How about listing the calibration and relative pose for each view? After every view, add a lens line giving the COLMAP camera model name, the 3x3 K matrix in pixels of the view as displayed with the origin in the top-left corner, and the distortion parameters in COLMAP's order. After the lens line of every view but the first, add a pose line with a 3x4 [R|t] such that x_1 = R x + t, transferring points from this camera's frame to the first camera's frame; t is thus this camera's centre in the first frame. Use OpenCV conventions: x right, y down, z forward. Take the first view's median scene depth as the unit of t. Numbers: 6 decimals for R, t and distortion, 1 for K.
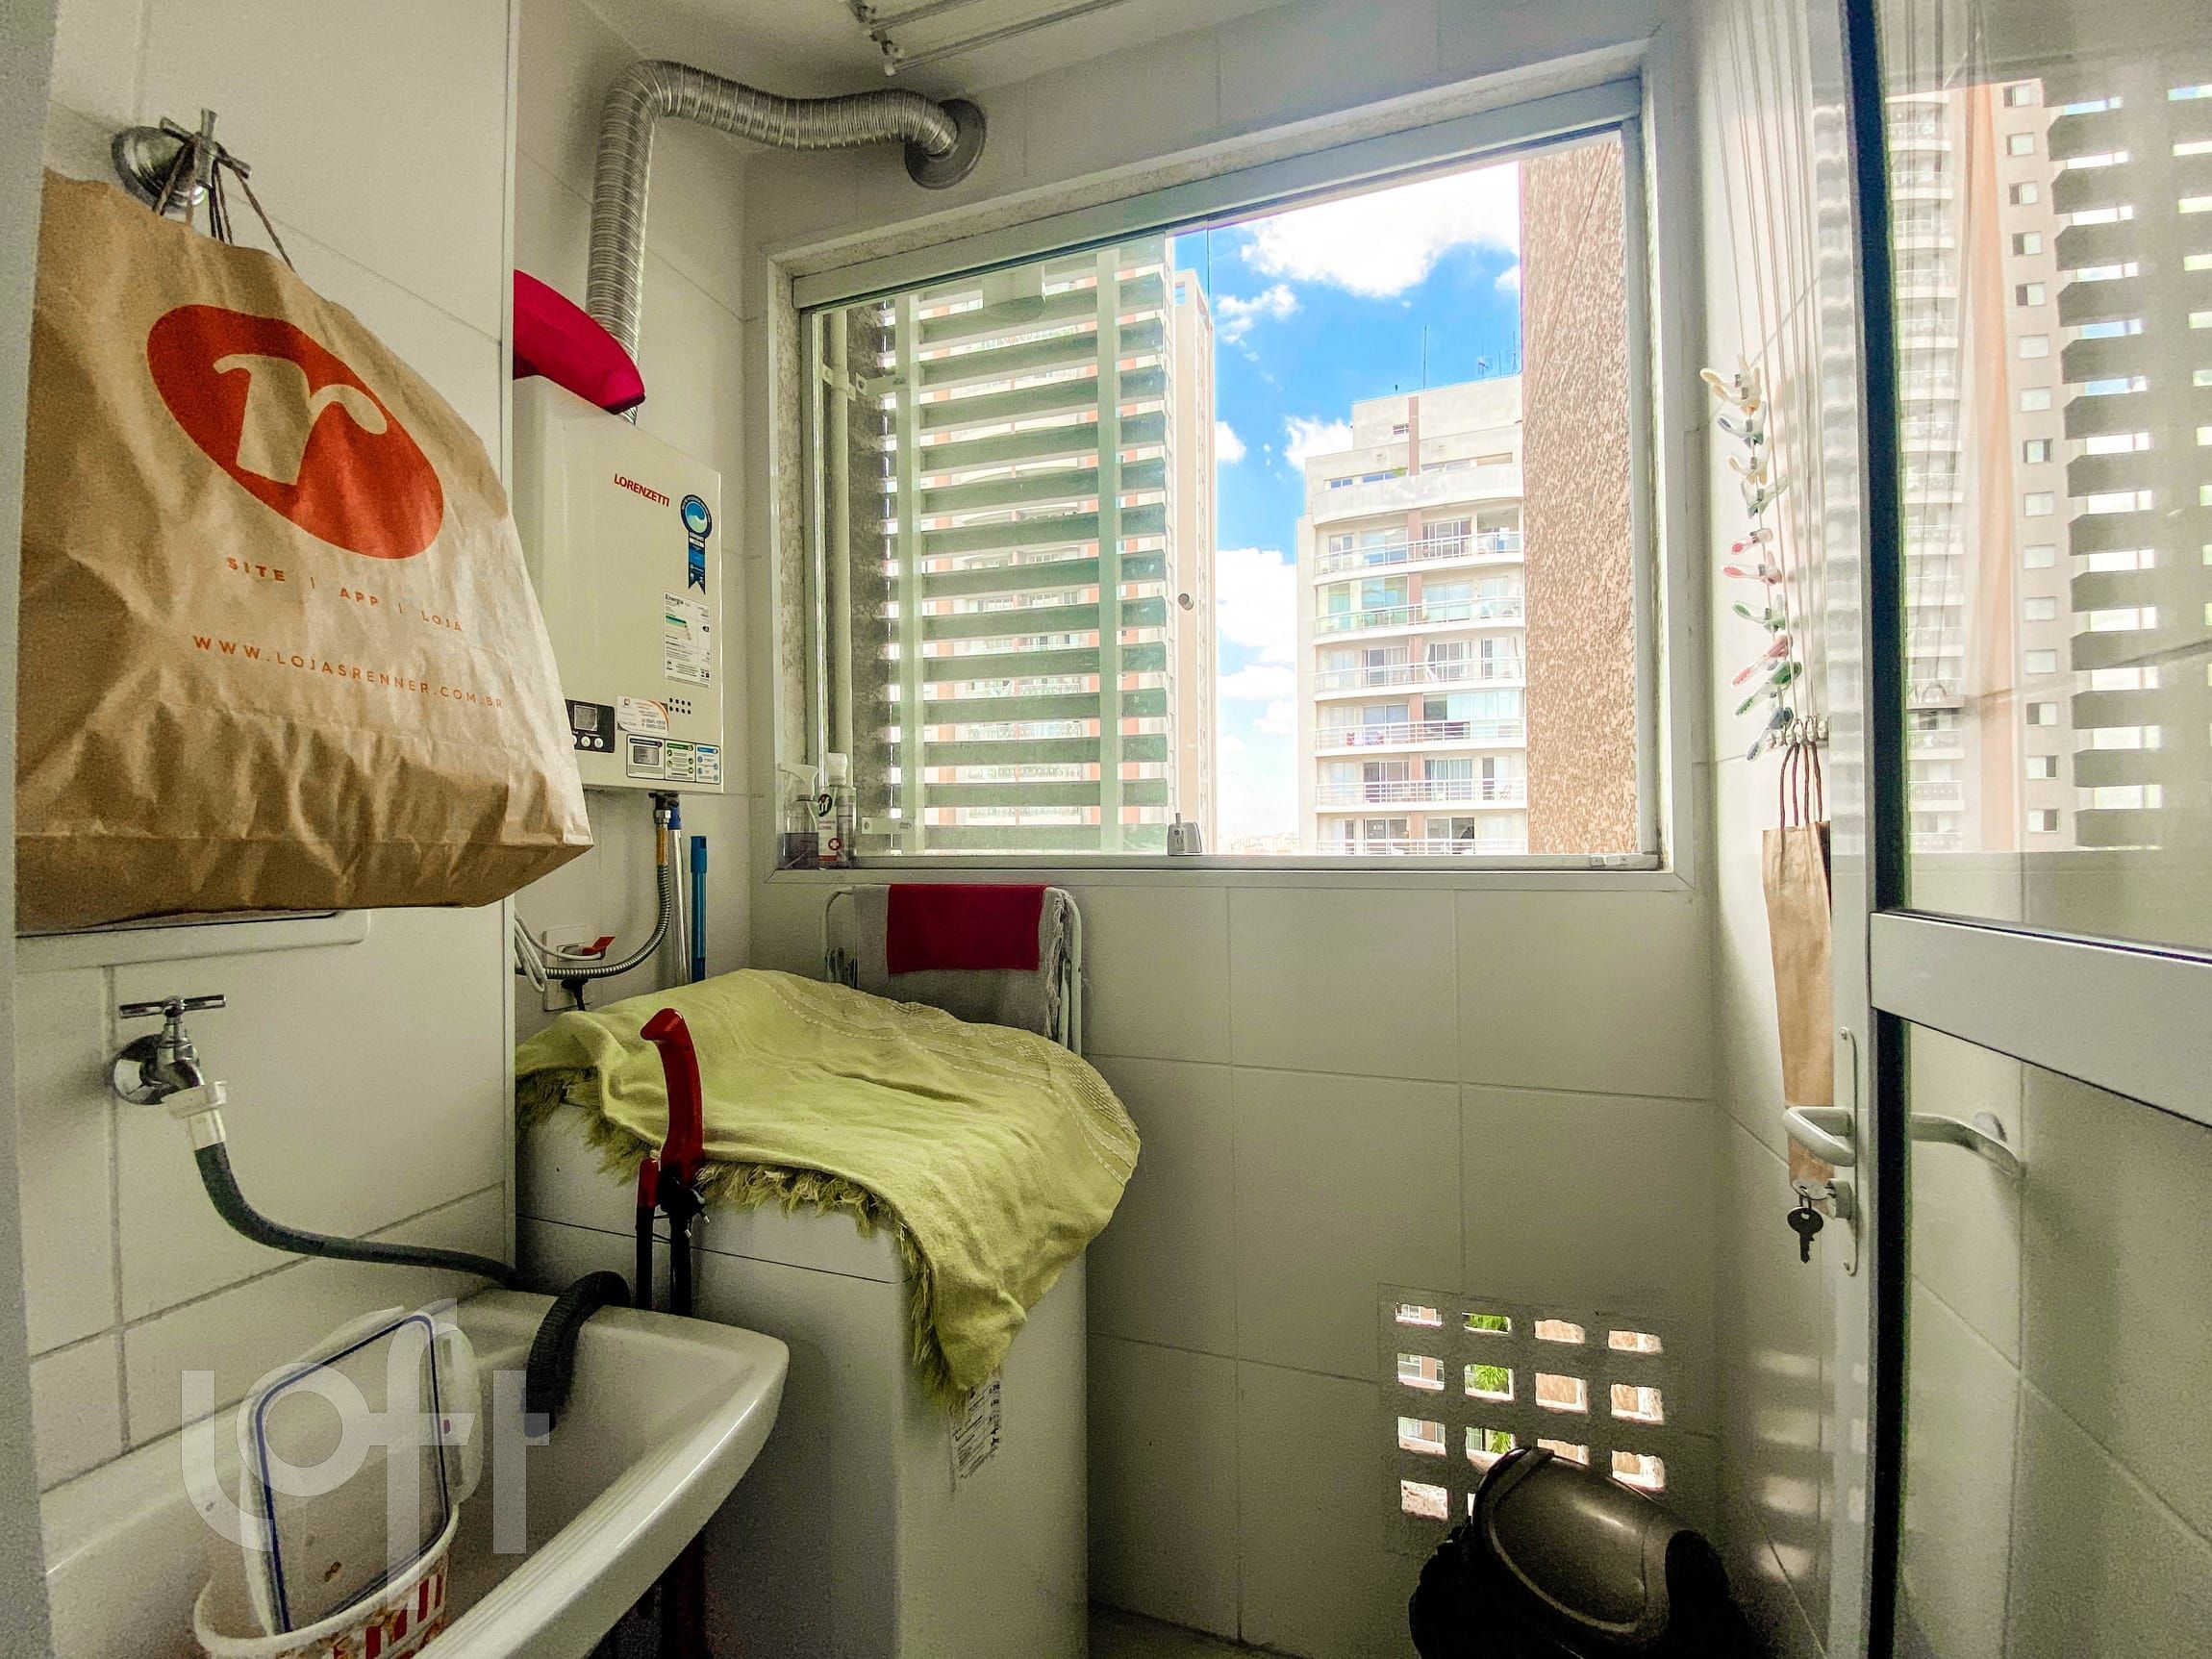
lens RADIAL K [[889.2, 0, 1106.0], [0, 889.2, 829.5], [0, 0, 1]] dist [0.027889, -0.025118]
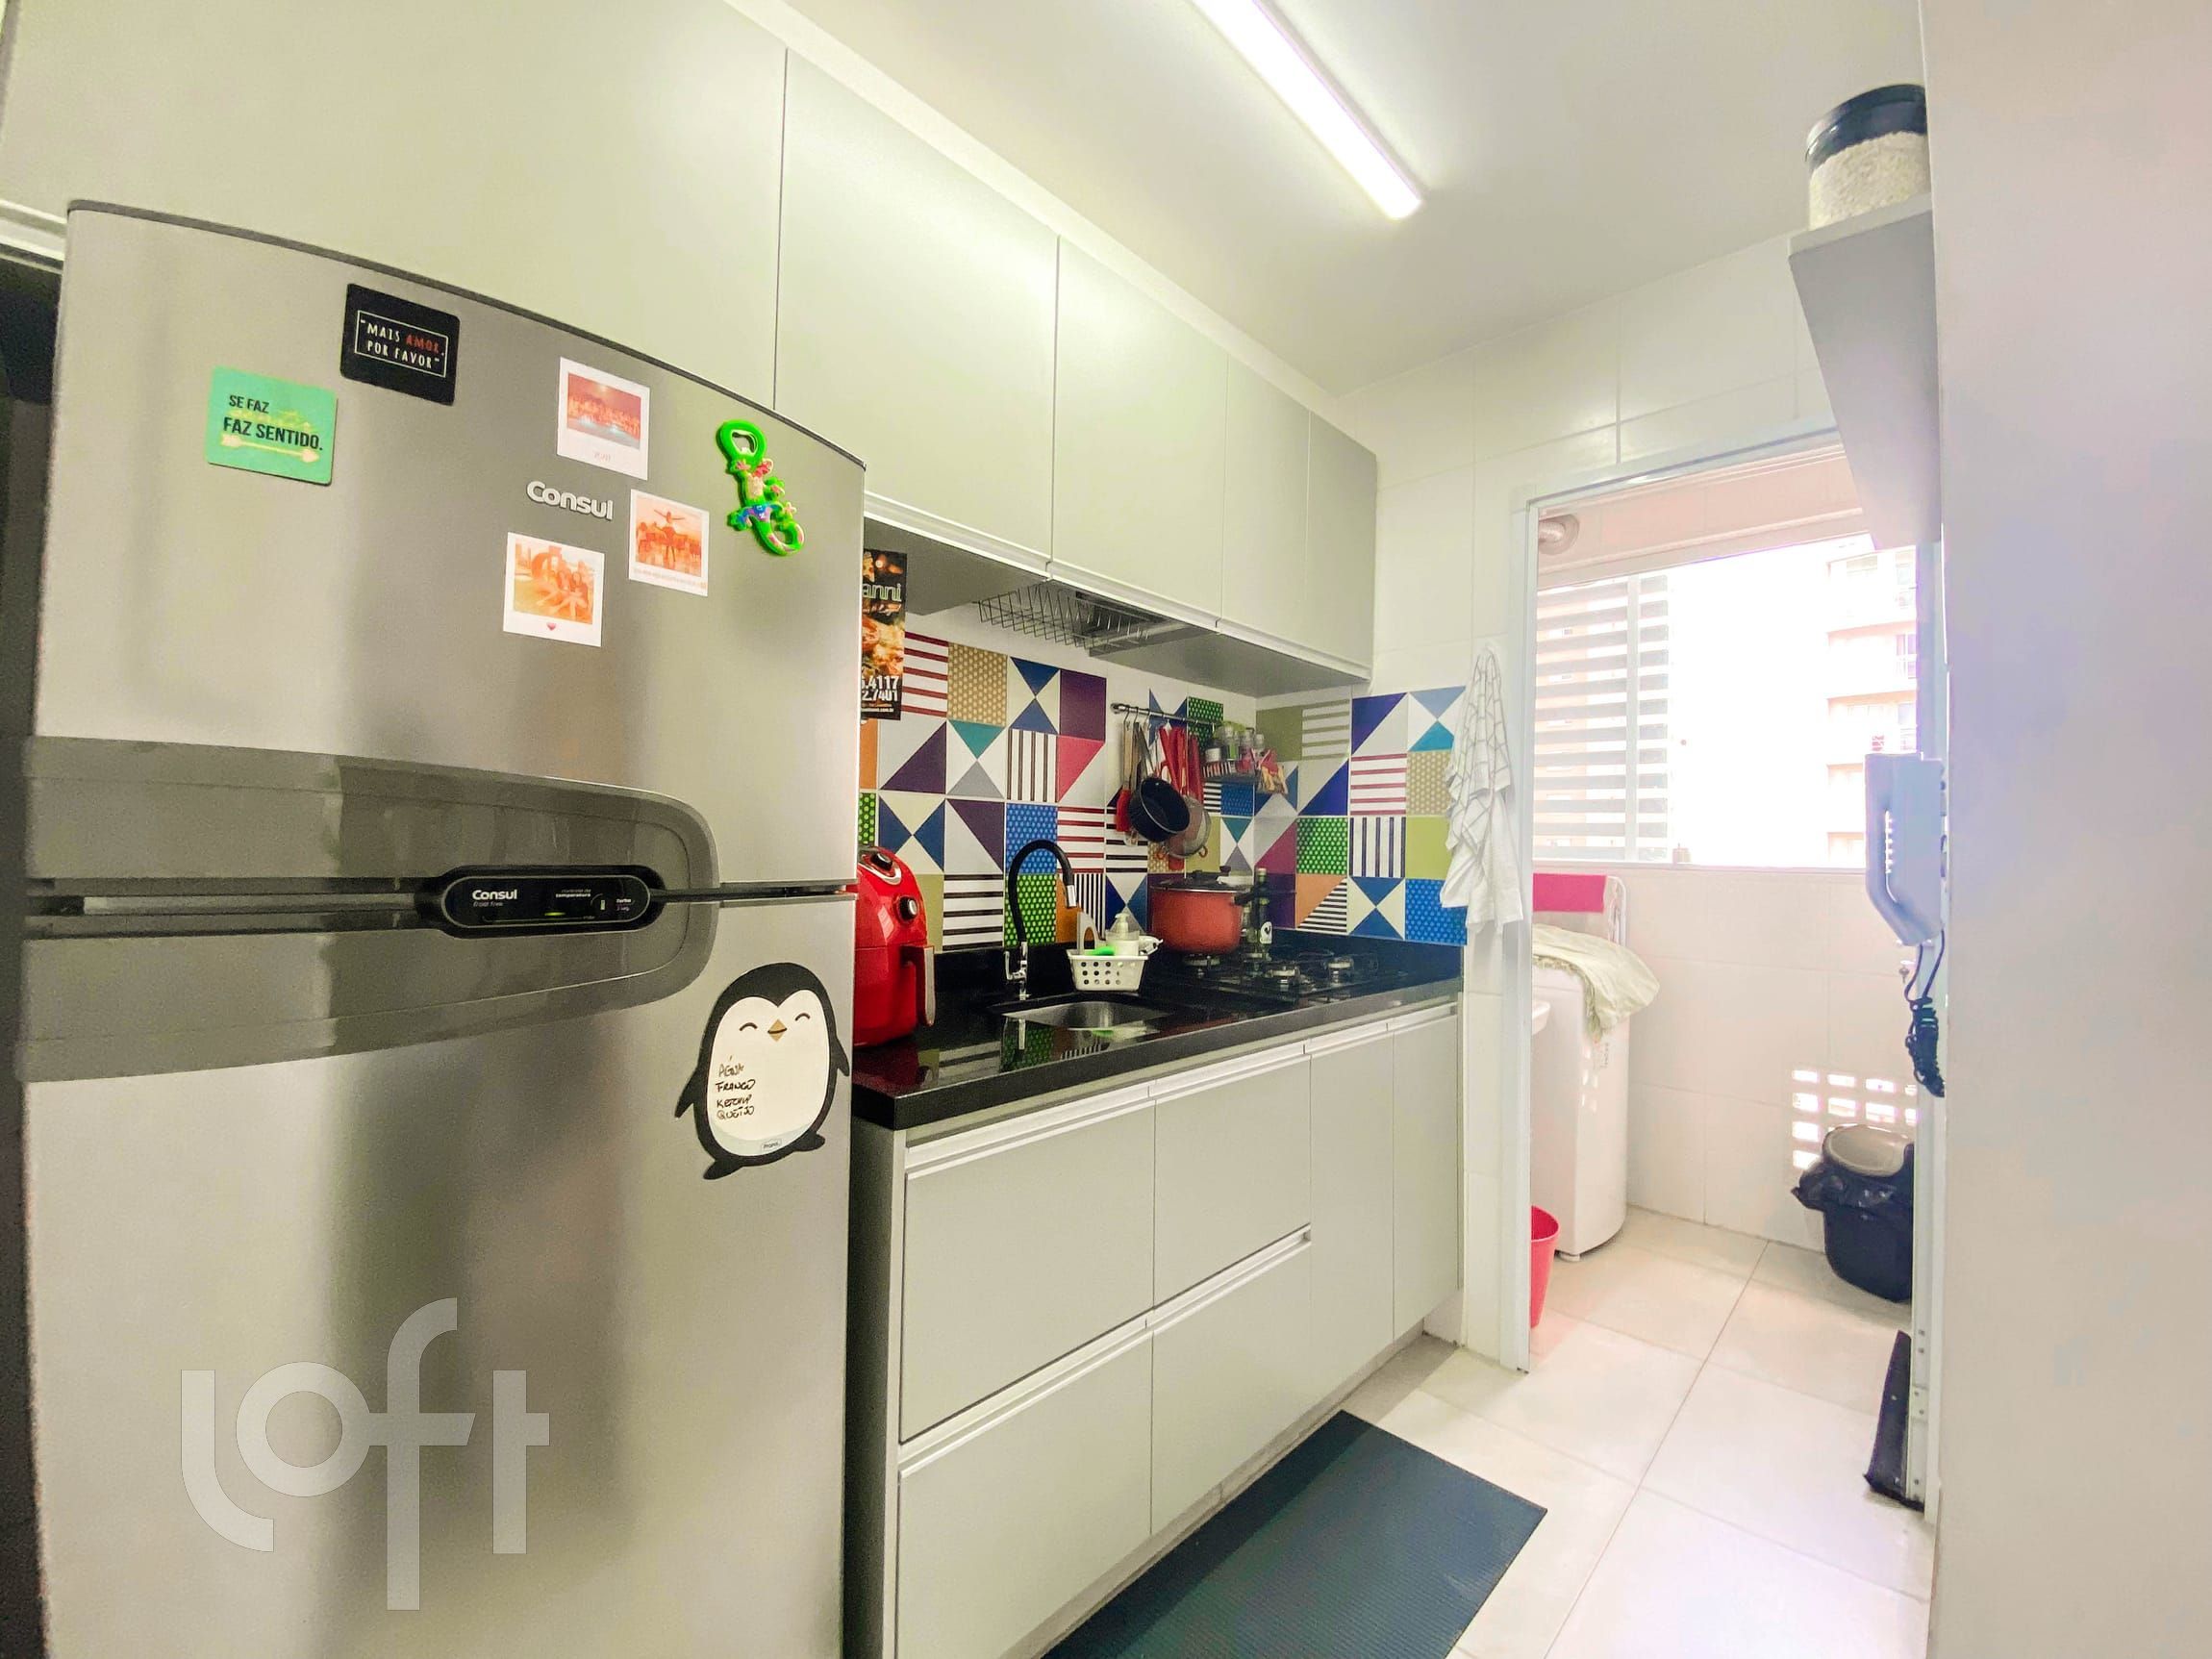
lens RADIAL K [[889.2, 0, 1106.0], [0, 889.2, 829.5], [0, 0, 1]] dist [0.027889, -0.025118]
pose [[0.901254, 0.017639, -0.432931, -0.136693], [-0.022636, 0.999723, -0.006390, -0.003665], [0.432699, 0.015558, 0.901404, -0.912687]]
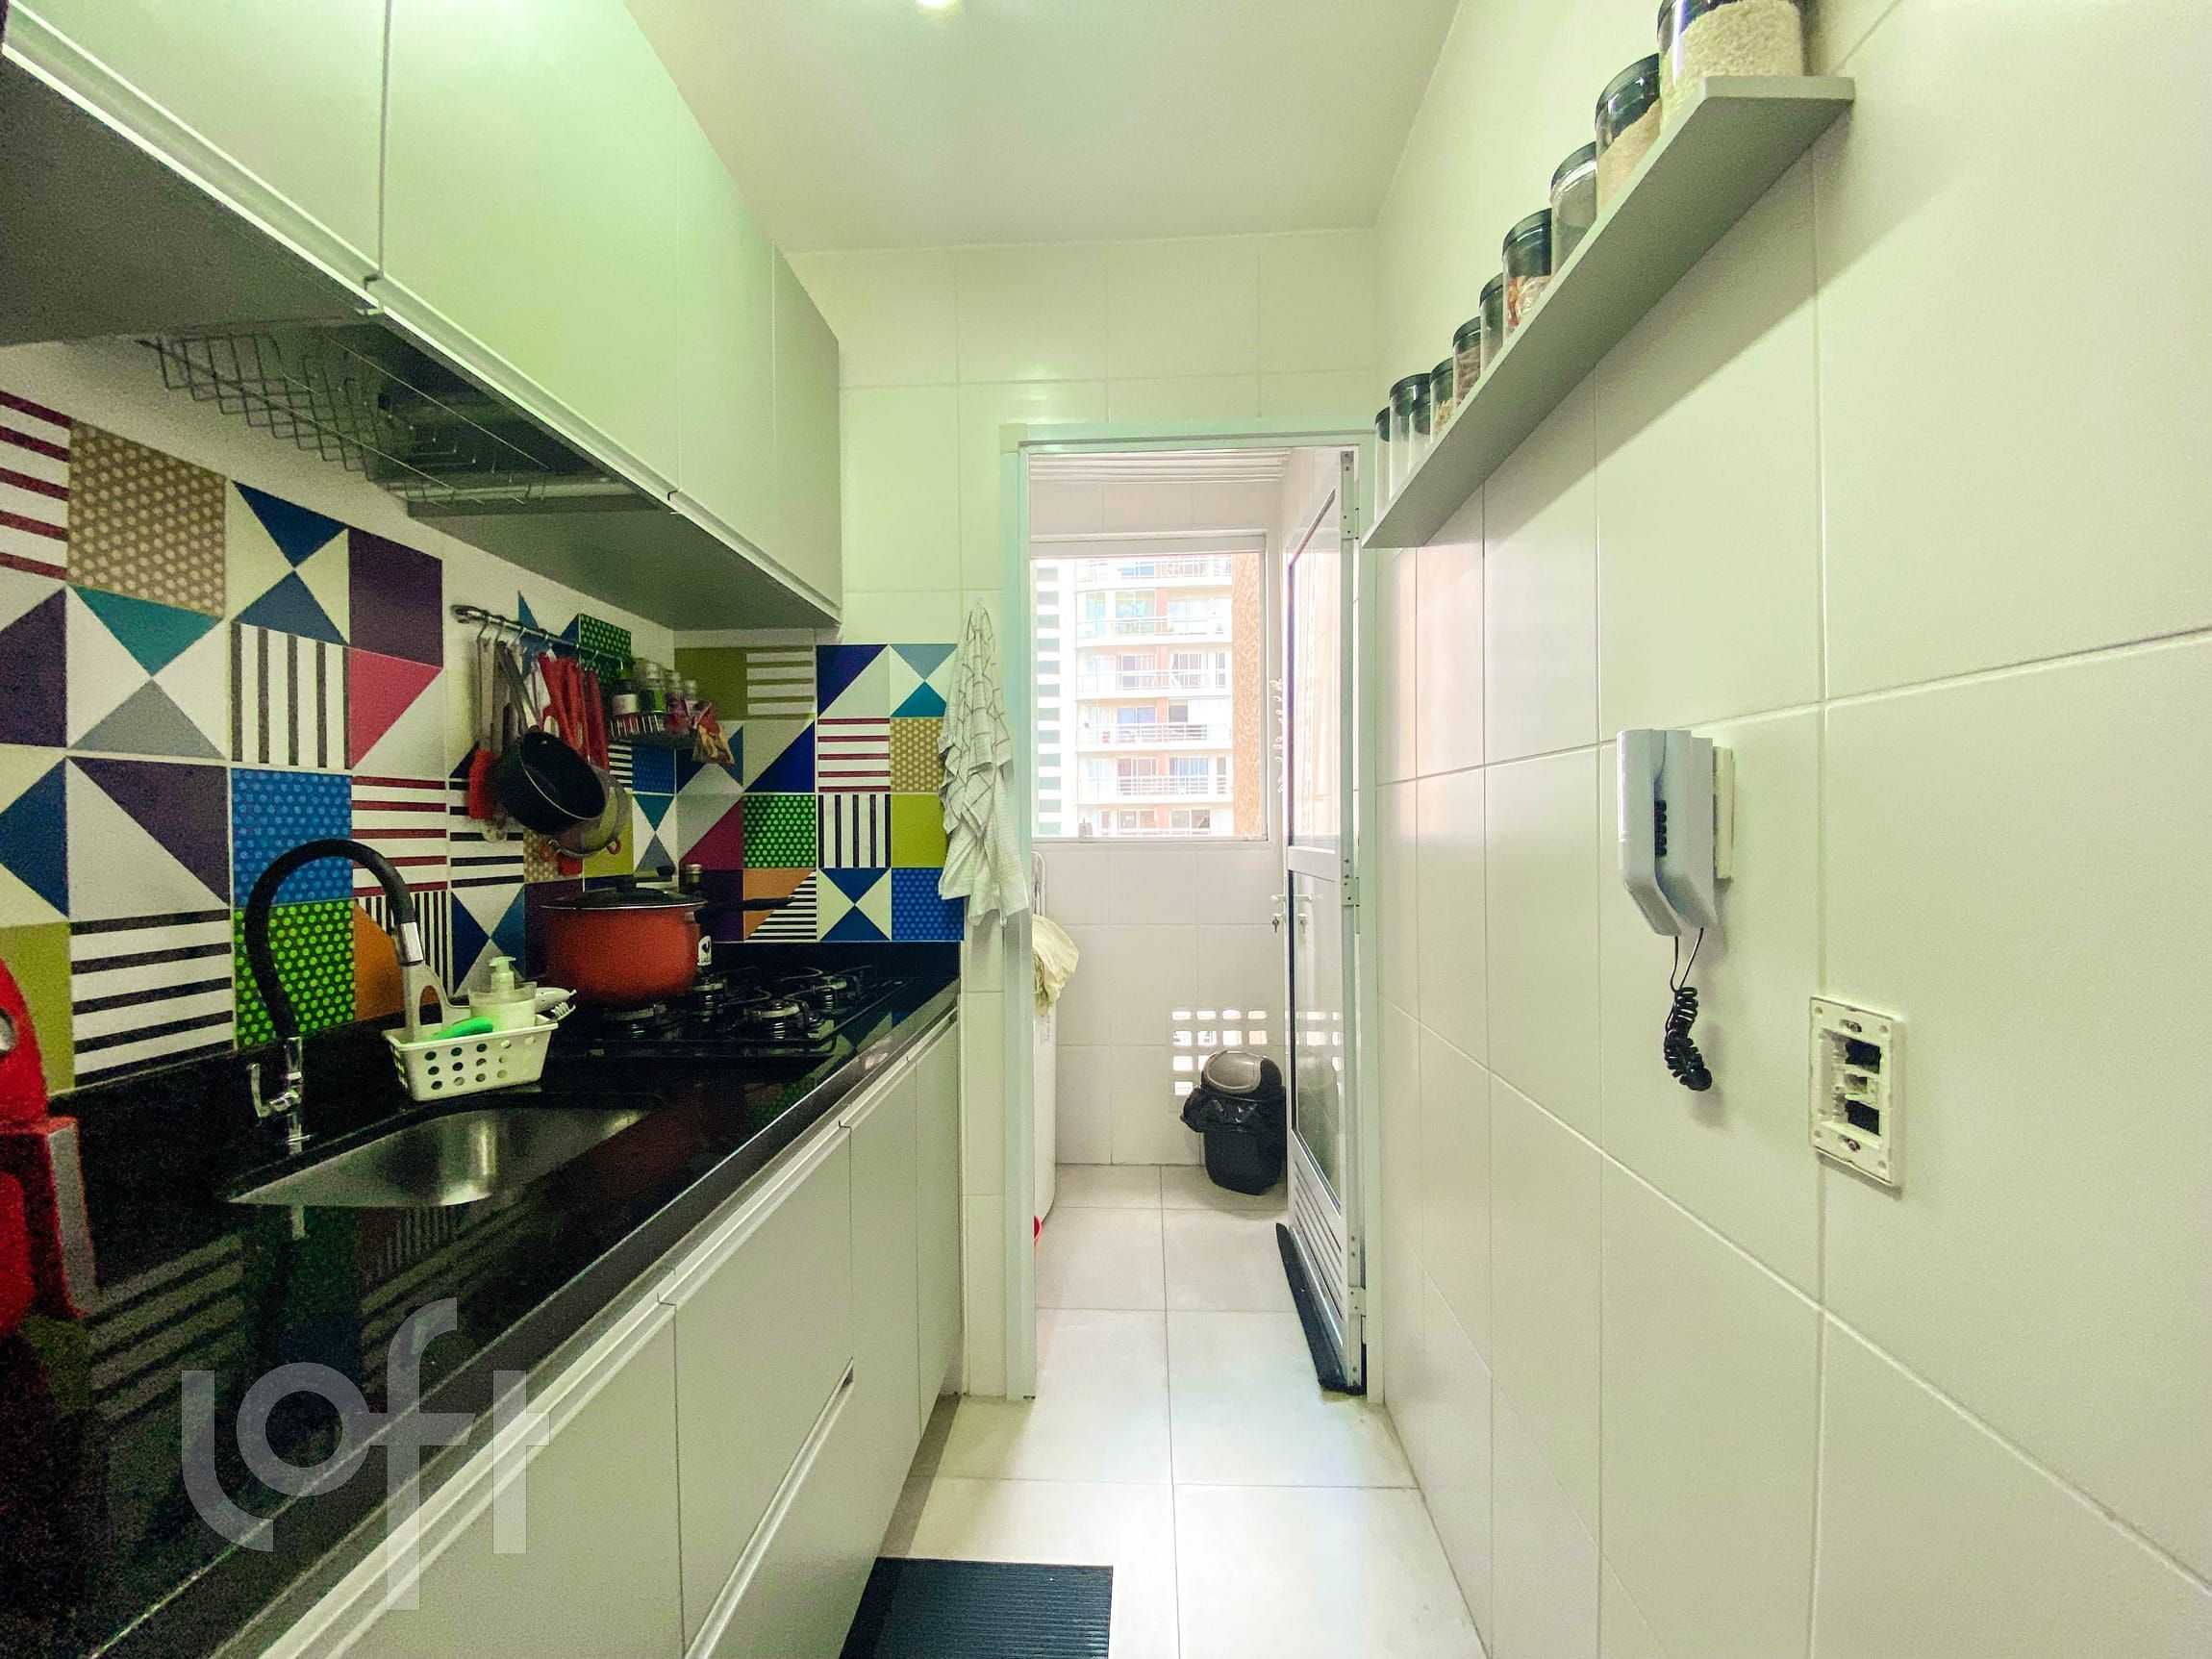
lens RADIAL K [[889.2, 0, 1106.0], [0, 889.2, 829.5], [0, 0, 1]] dist [0.027889, -0.025118]
pose [[0.962567, 0.001767, 0.271038, -0.290968], [-0.005244, 0.999913, 0.012104, -0.009787], [-0.270993, -0.013072, 0.962493, -0.730037]]
